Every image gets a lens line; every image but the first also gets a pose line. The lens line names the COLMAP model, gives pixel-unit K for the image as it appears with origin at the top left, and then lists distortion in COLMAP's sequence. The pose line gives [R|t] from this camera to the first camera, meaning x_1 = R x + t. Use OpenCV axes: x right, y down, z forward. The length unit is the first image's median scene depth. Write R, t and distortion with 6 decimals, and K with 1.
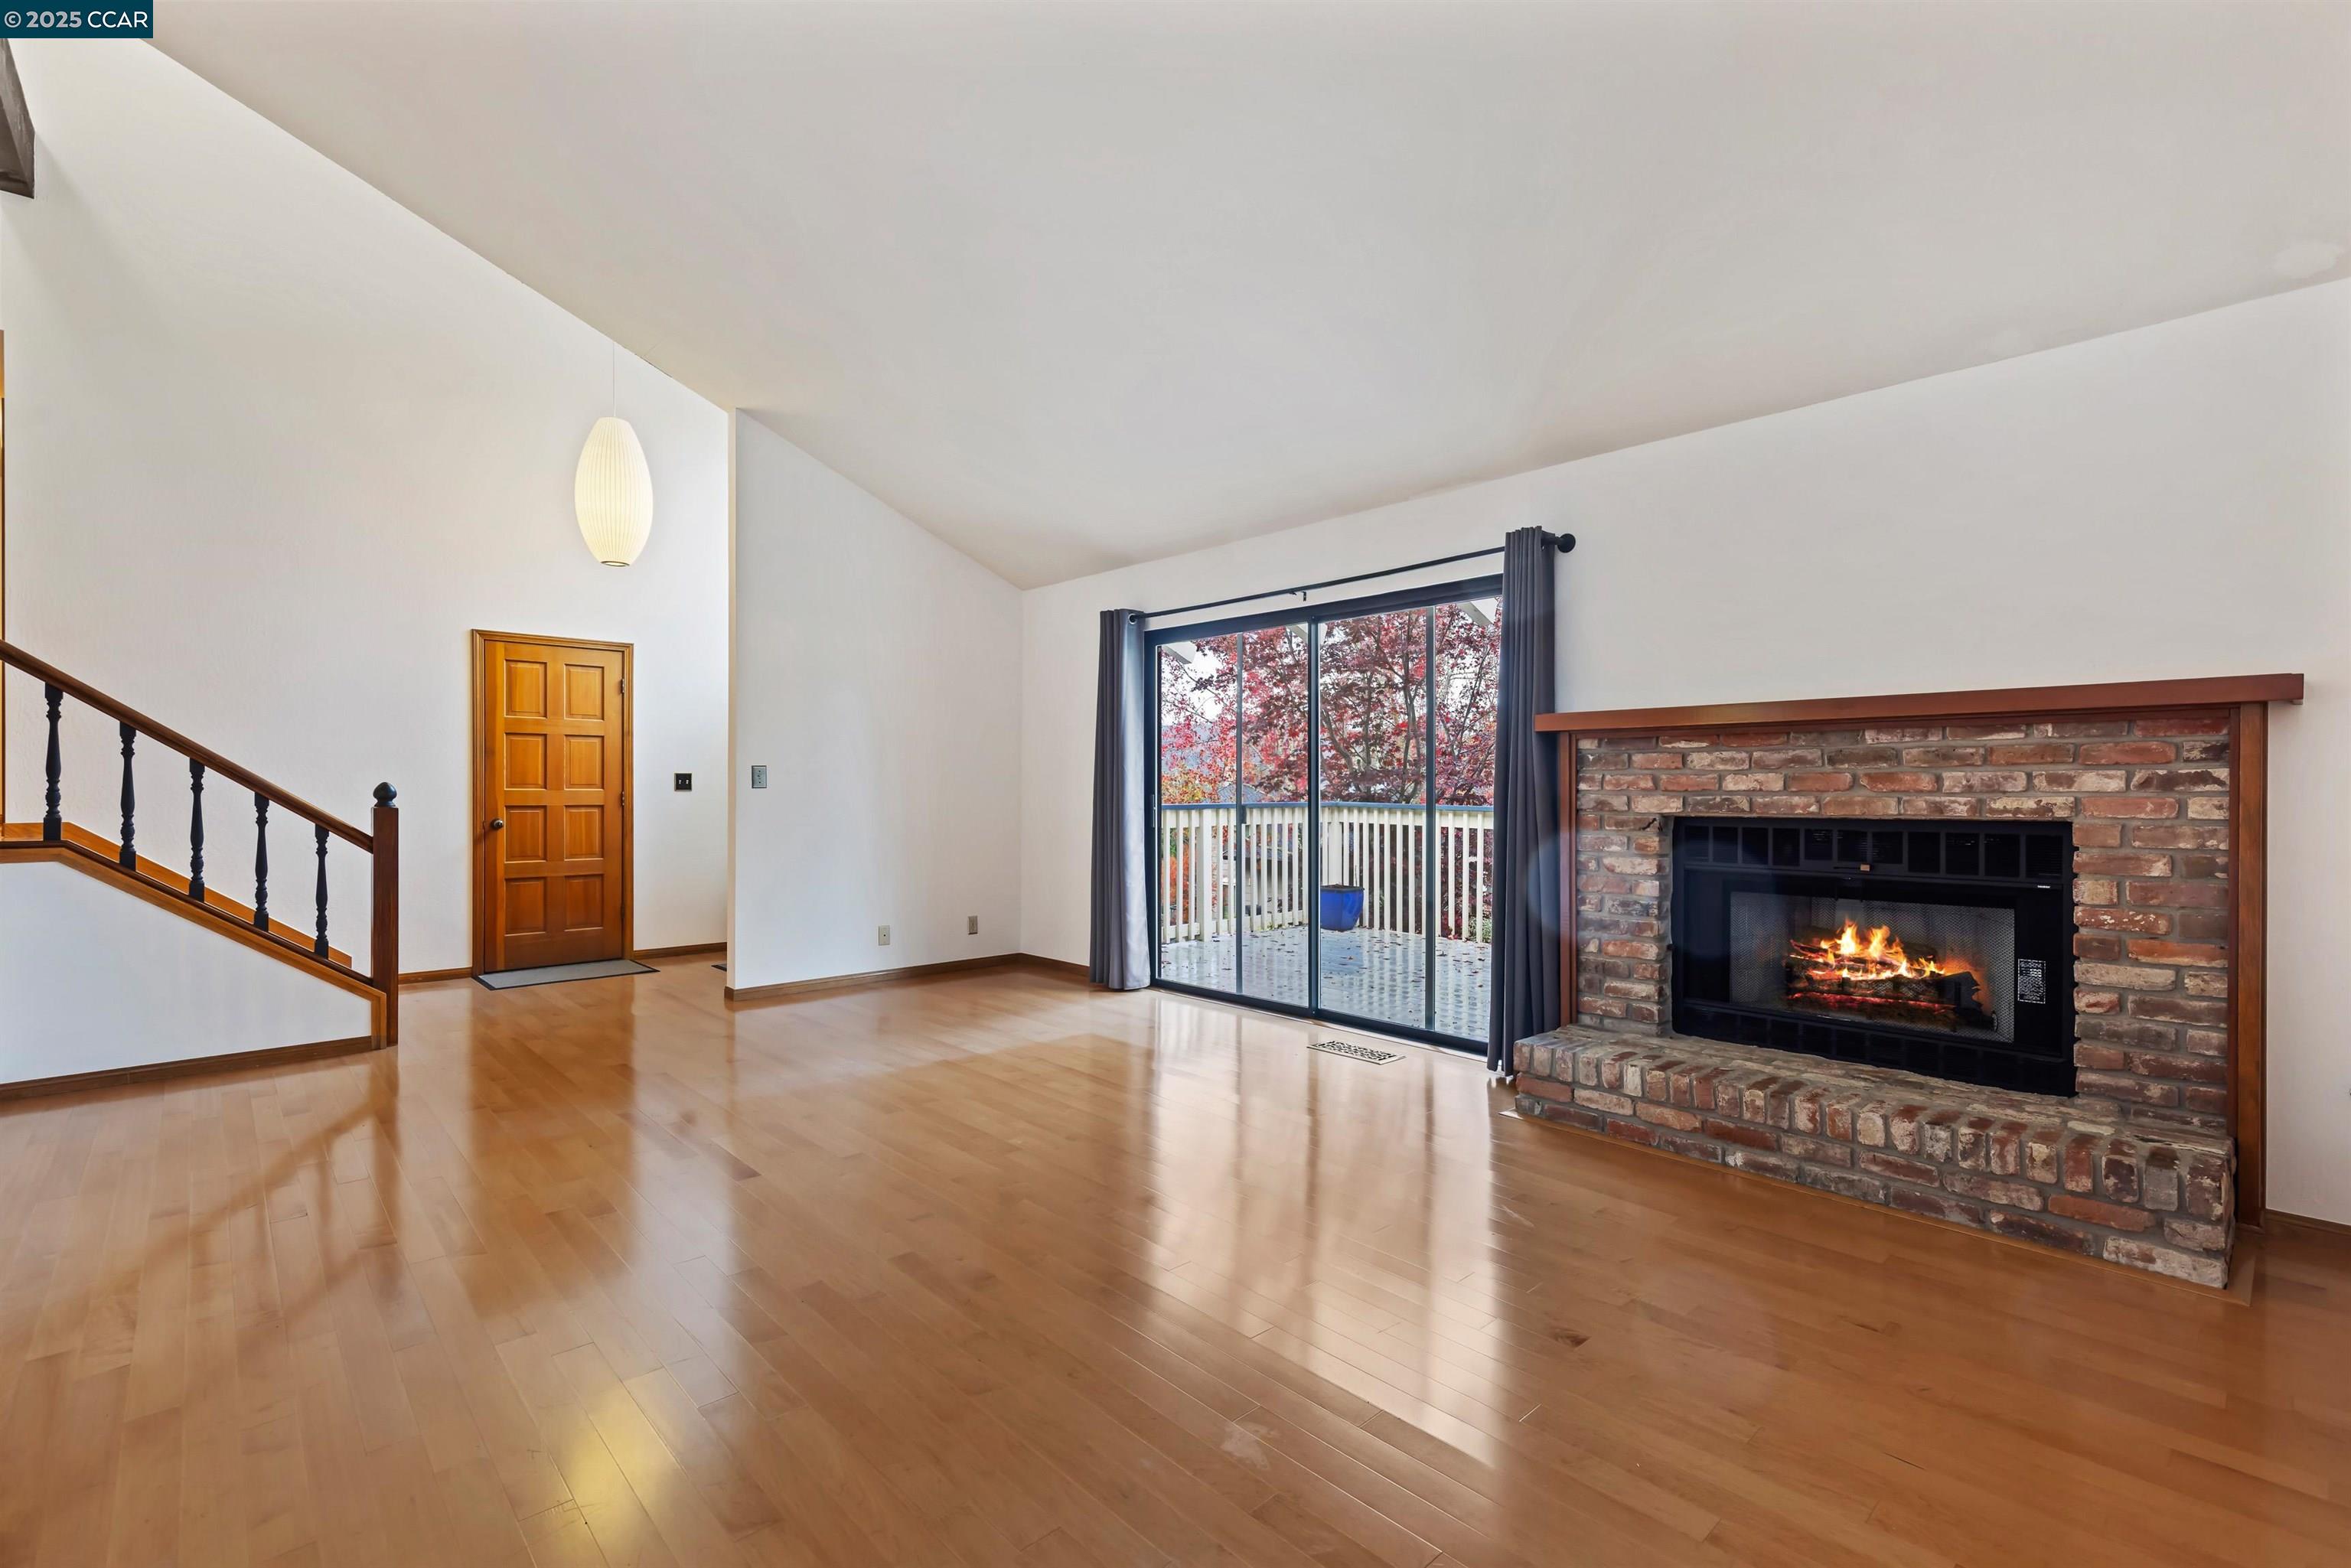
lens RADIAL K [[1039.4, 0, 1202.9], [0, 1039.4, 791.5], [0, 0, 1]] dist [0.000251, -0.000072]
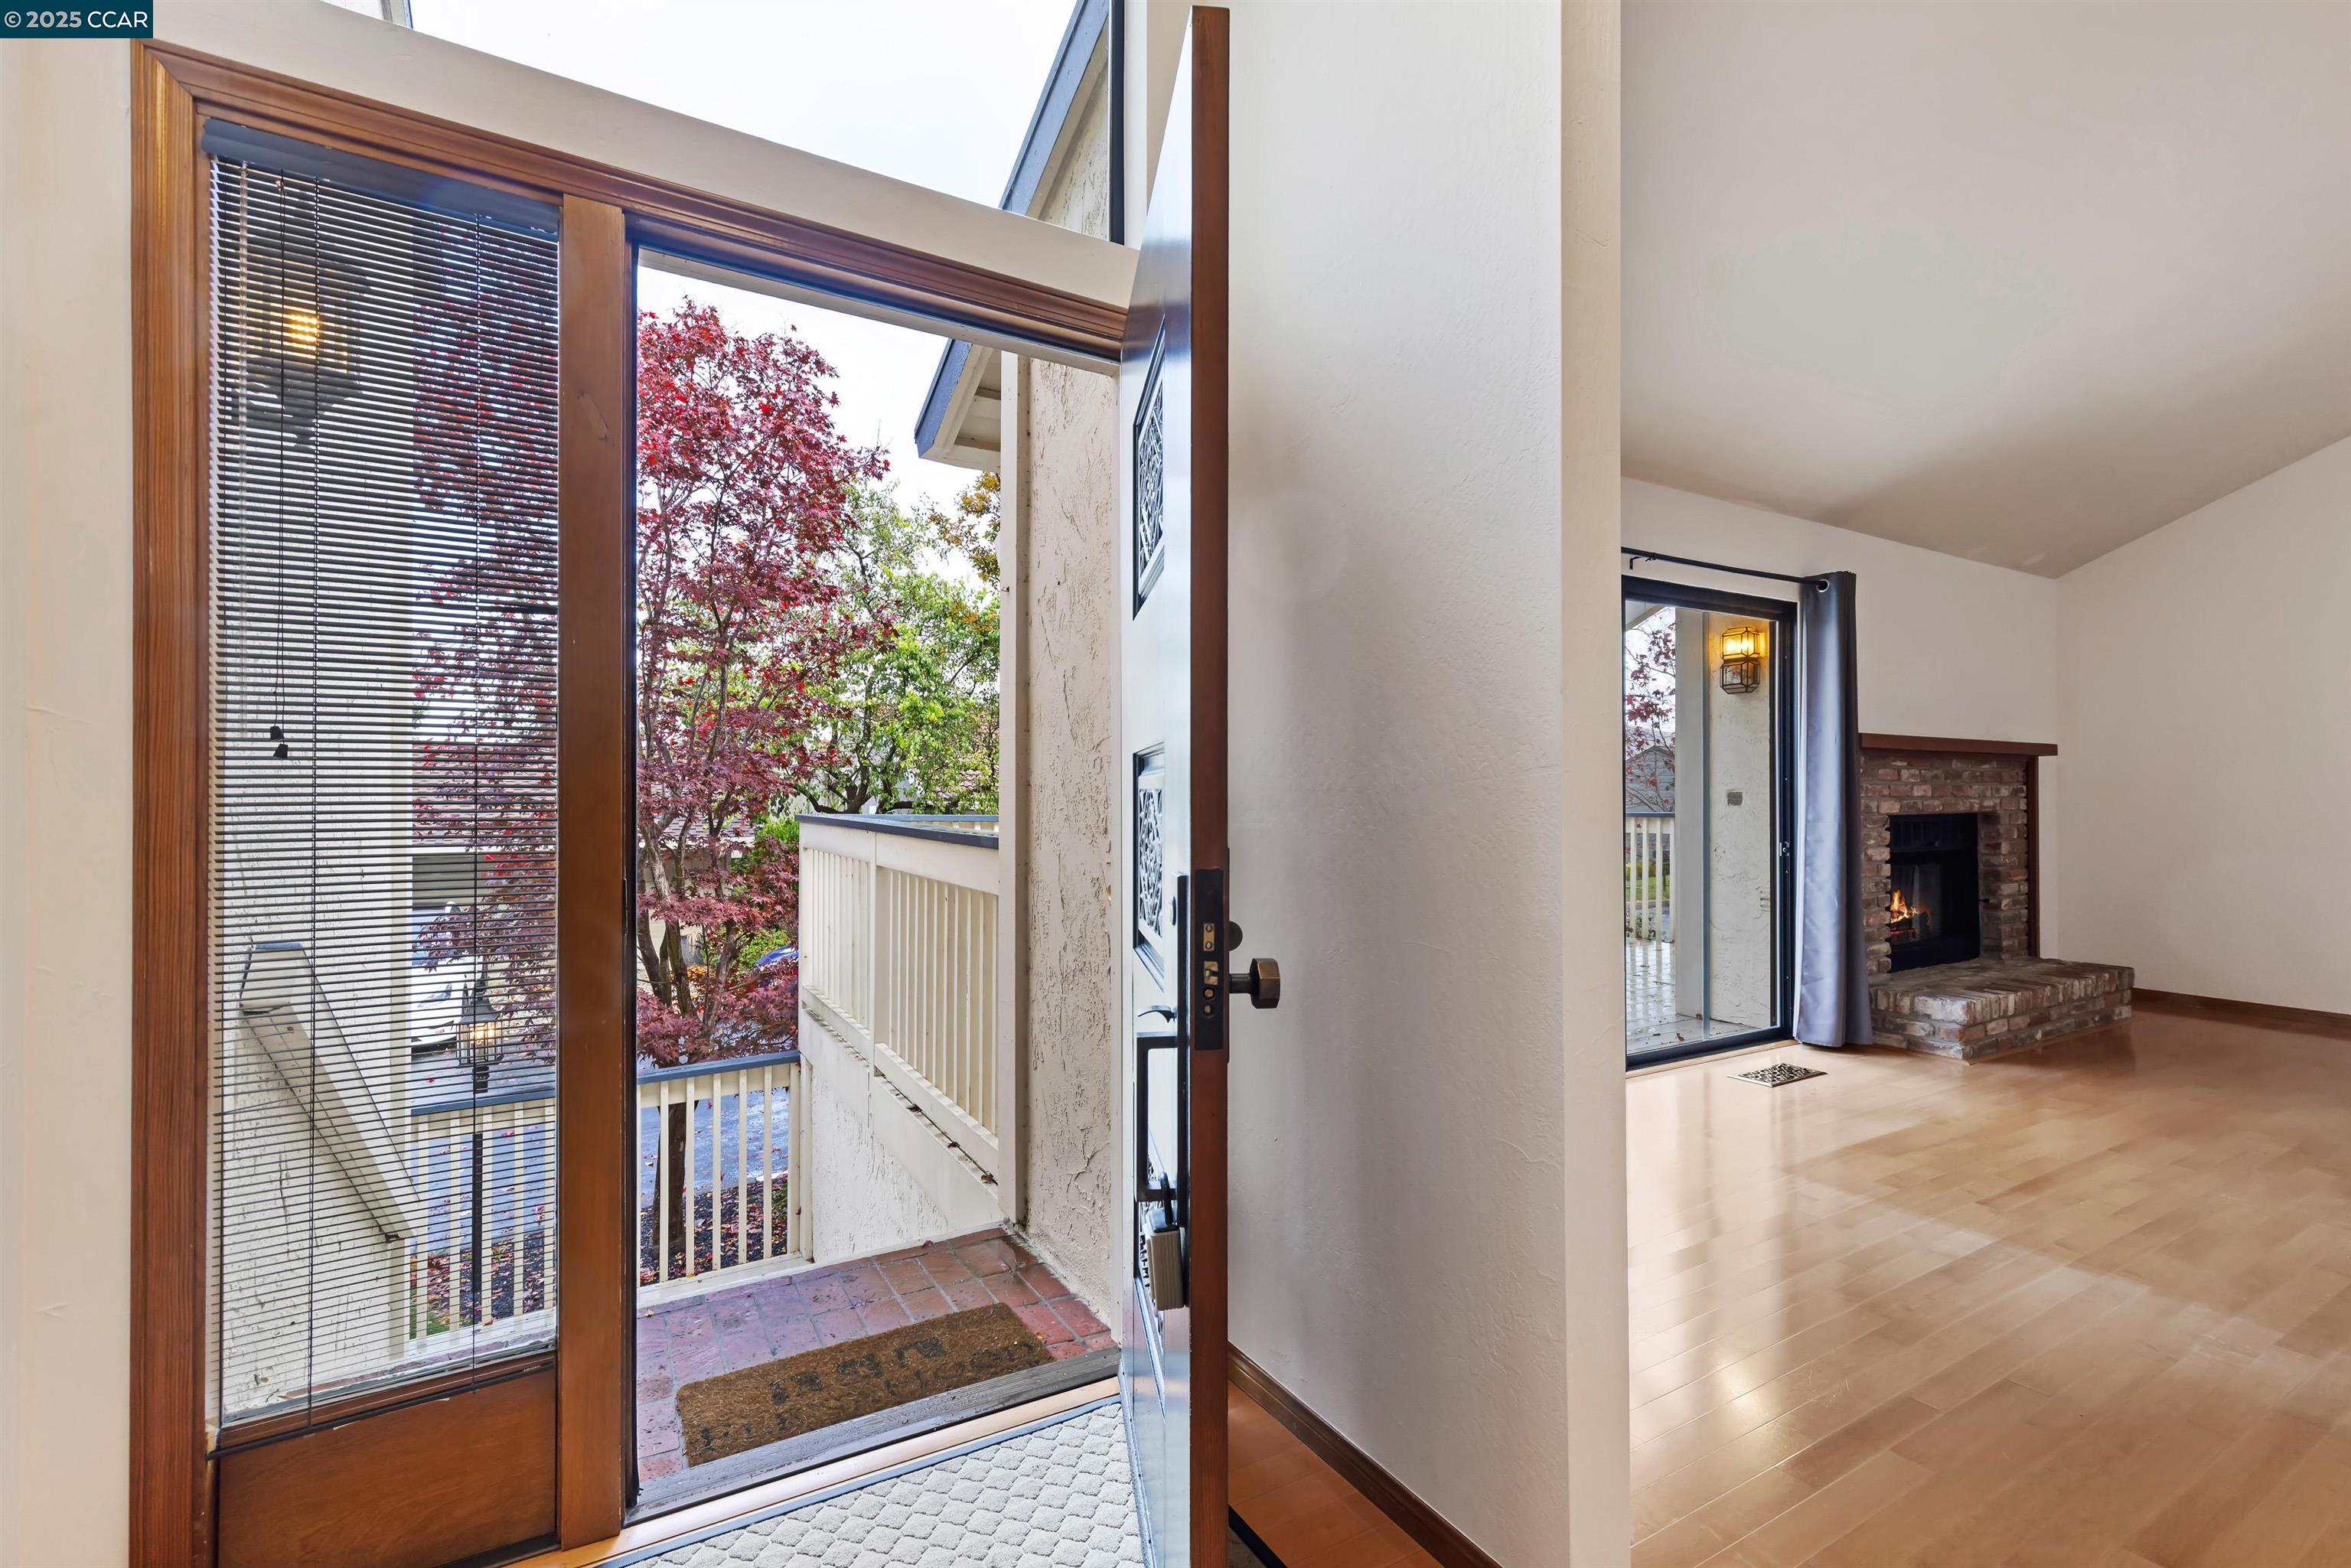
lens RADIAL K [[1039.4, 0, 1202.9], [0, 1039.4, 791.5], [0, 0, 1]] dist [0.000251, -0.000072]
pose [[0.231701, 0.000573, 0.972787, -1.138929], [0.001827, 0.999998, -0.001024, -0.008312], [-0.972785, 0.002014, 0.231699, 1.646673]]
